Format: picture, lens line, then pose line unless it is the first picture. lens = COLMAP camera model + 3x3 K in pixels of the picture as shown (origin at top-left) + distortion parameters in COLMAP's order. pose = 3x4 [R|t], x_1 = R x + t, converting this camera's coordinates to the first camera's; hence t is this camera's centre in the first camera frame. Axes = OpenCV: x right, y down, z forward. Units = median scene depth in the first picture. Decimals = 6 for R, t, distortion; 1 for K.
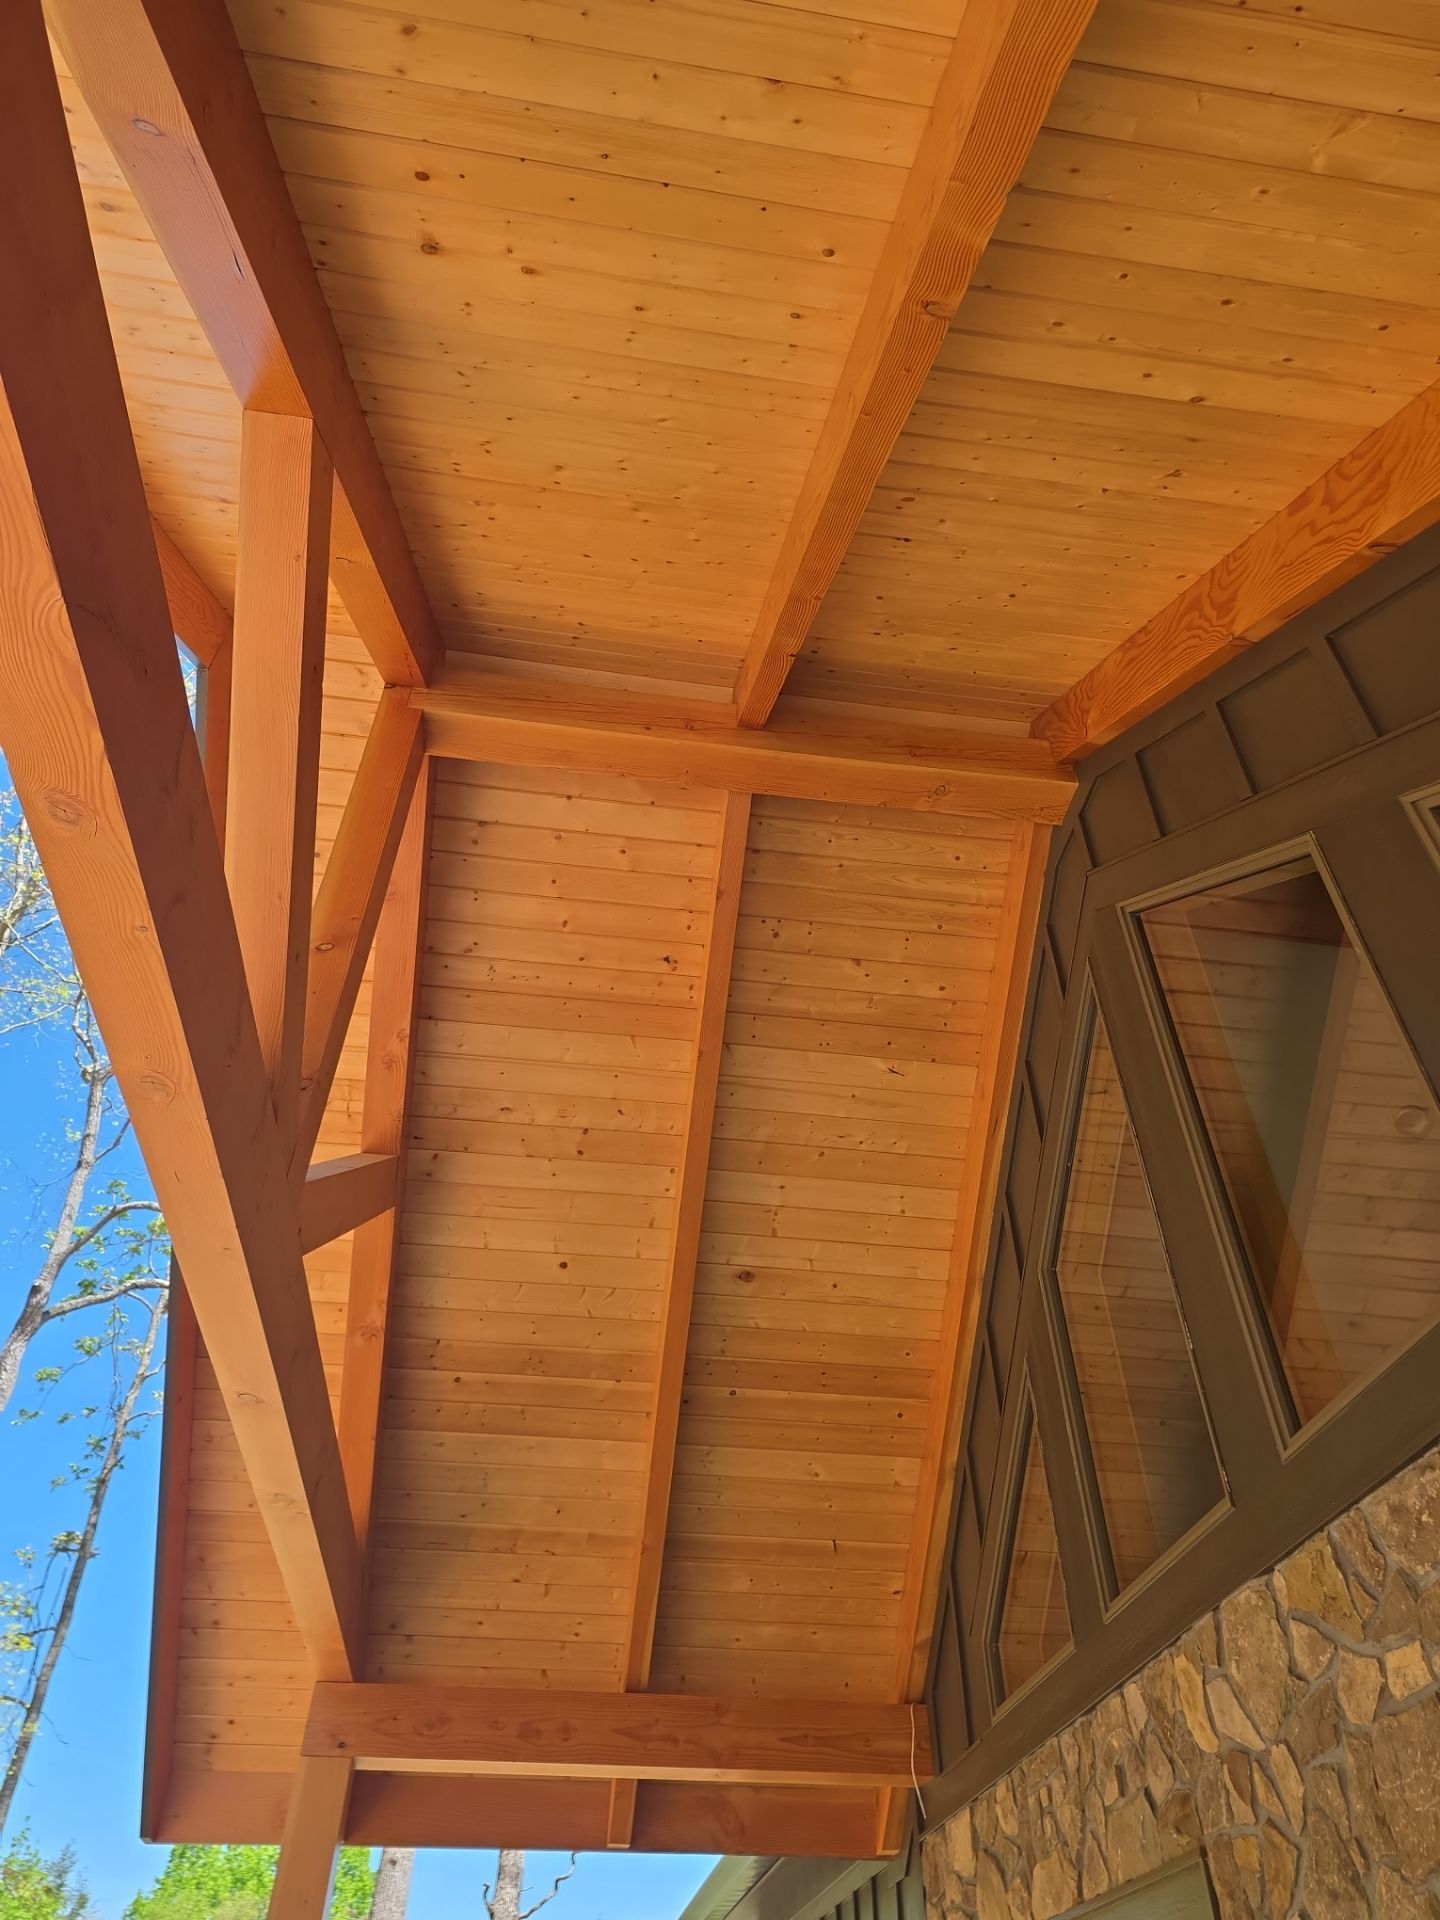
lens RADIAL K [[1291.3, 0, 757.1], [0, 1291.3, 885.8], [0, 0, 1]] dist [-0.001080, -0.007019]
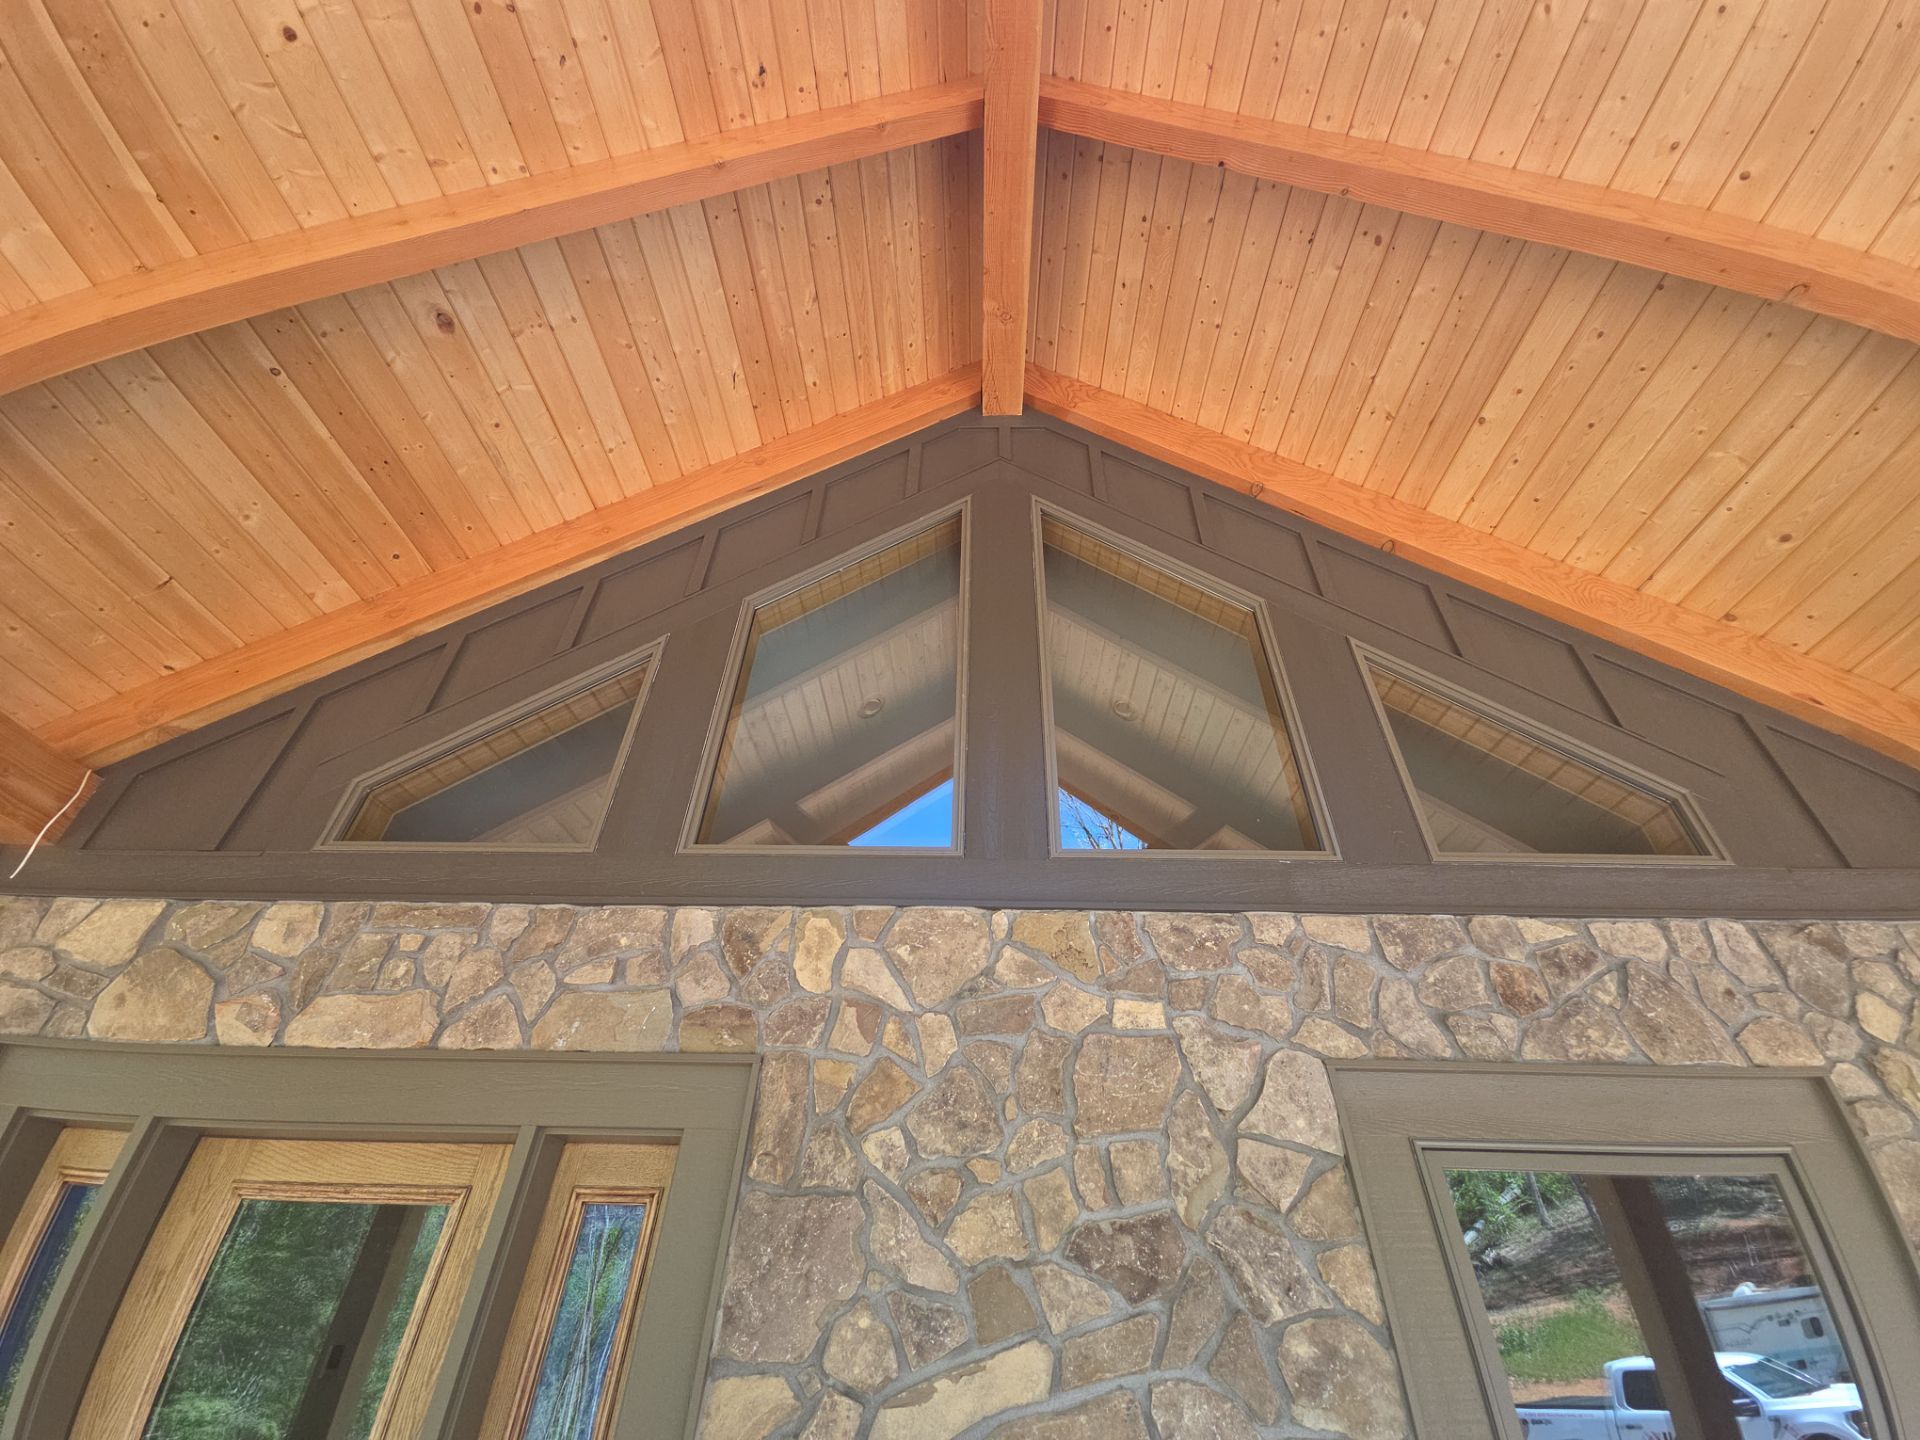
lens RADIAL K [[778.5, 0, 966.5], [0, 778.5, 721.3], [0, 0, 1]] dist [0.000791, -0.001870]
pose [[0.163846, 0.602806, 0.780884, -0.199613], [-0.714805, 0.618083, -0.327150, 0.409399], [-0.679859, -0.504578, 0.532159, 0.411422]]
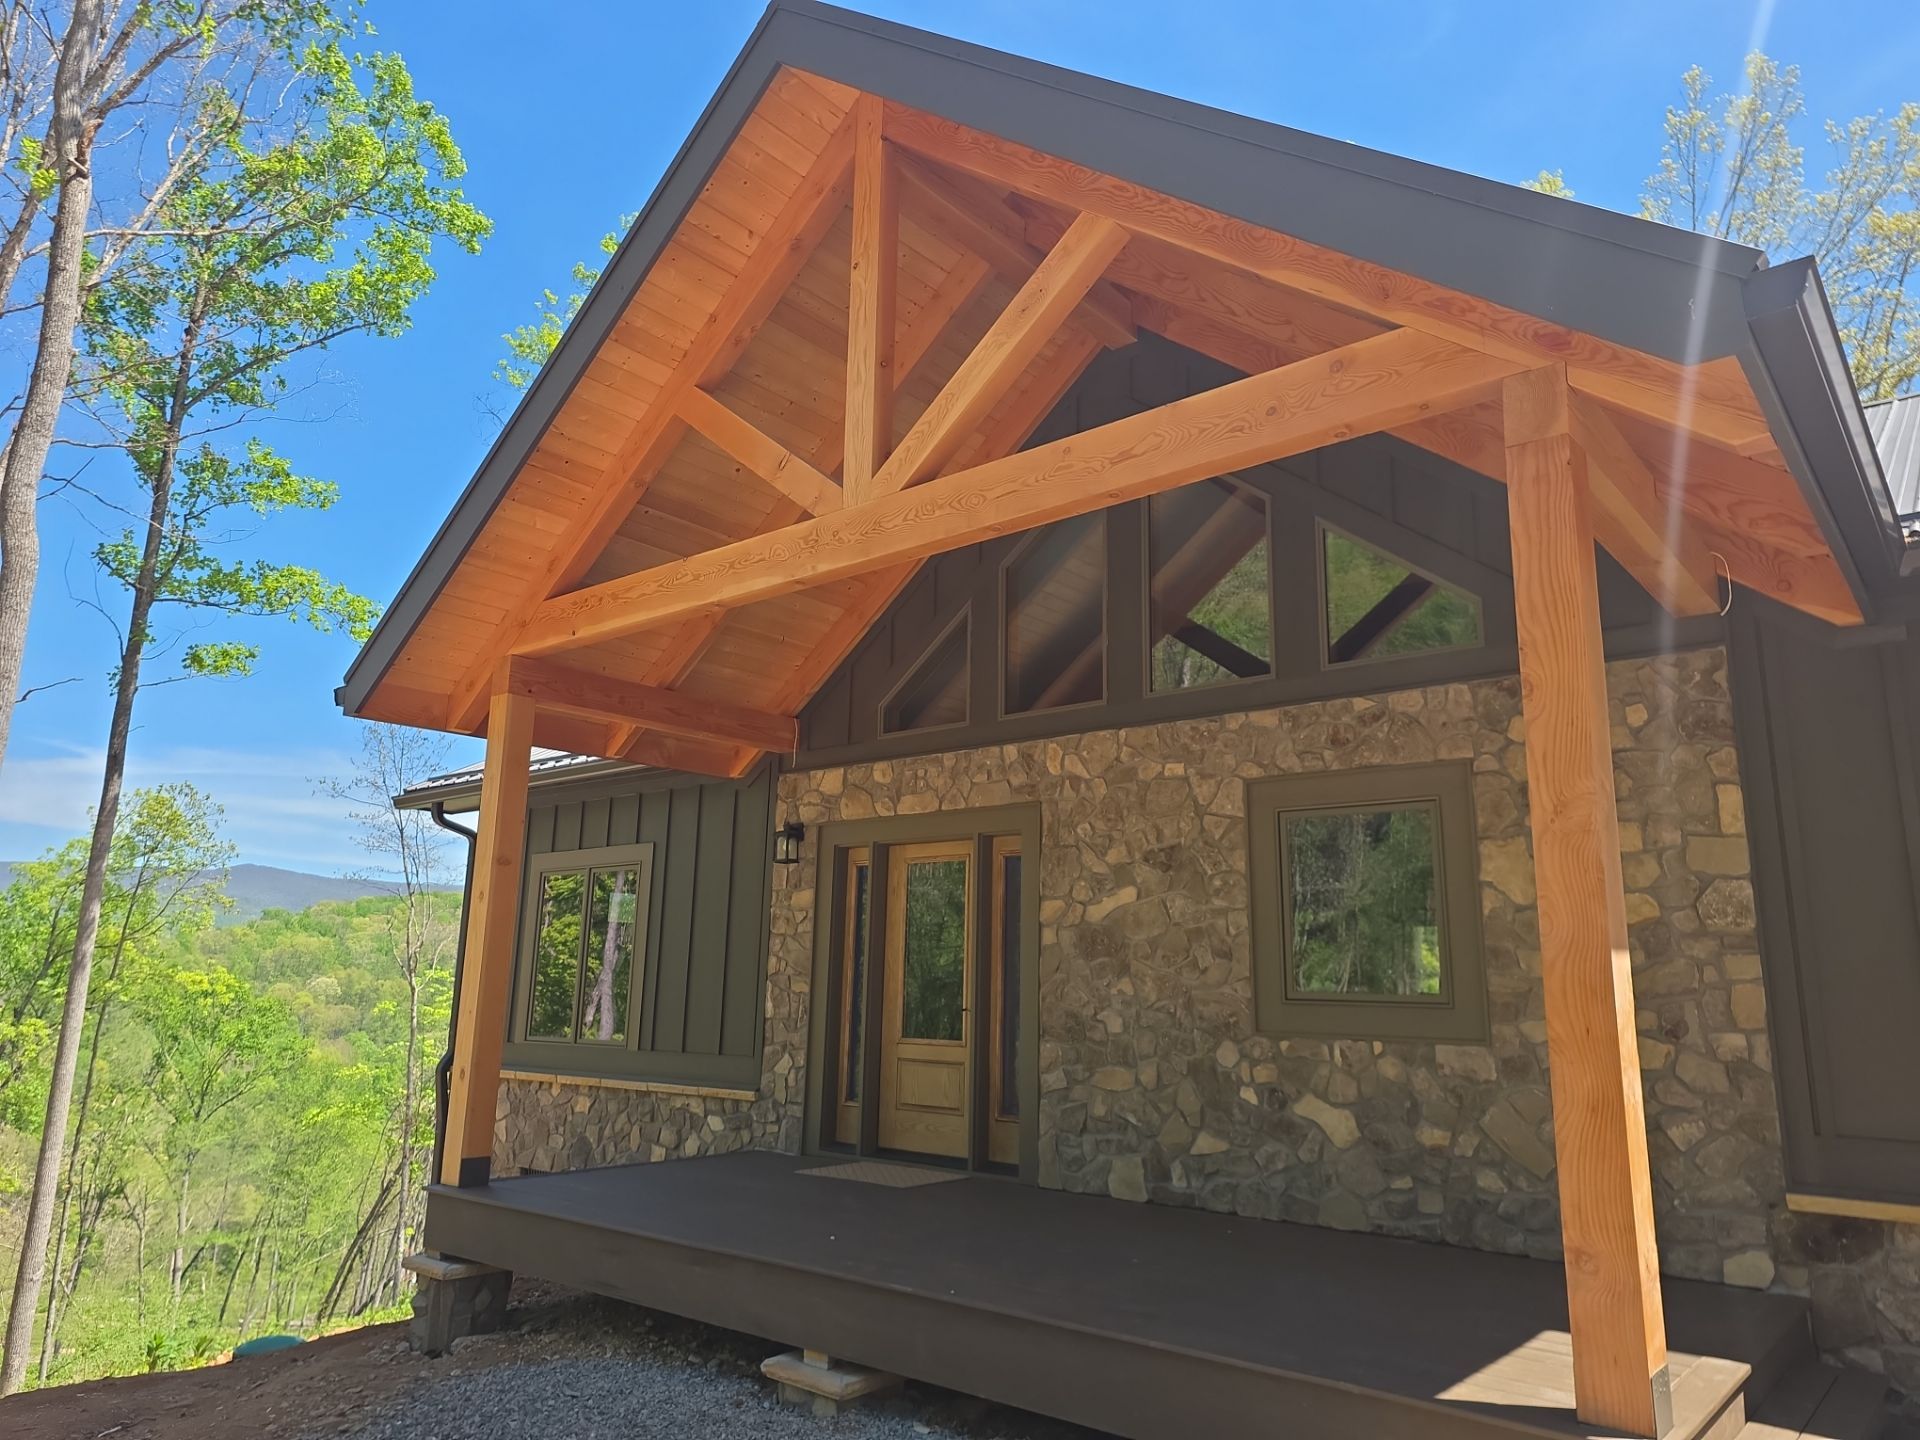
lens RADIAL K [[1291.3, 0, 962.1], [0, 1291.3, 716.1], [0, 0, 1]] dist [-0.001080, -0.007019]
pose [[0.751347, 0.153336, 0.641846, -0.994626], [-0.483790, 0.789477, 0.377722, -0.232374], [-0.448804, -0.594319, 0.667353, -0.423642]]
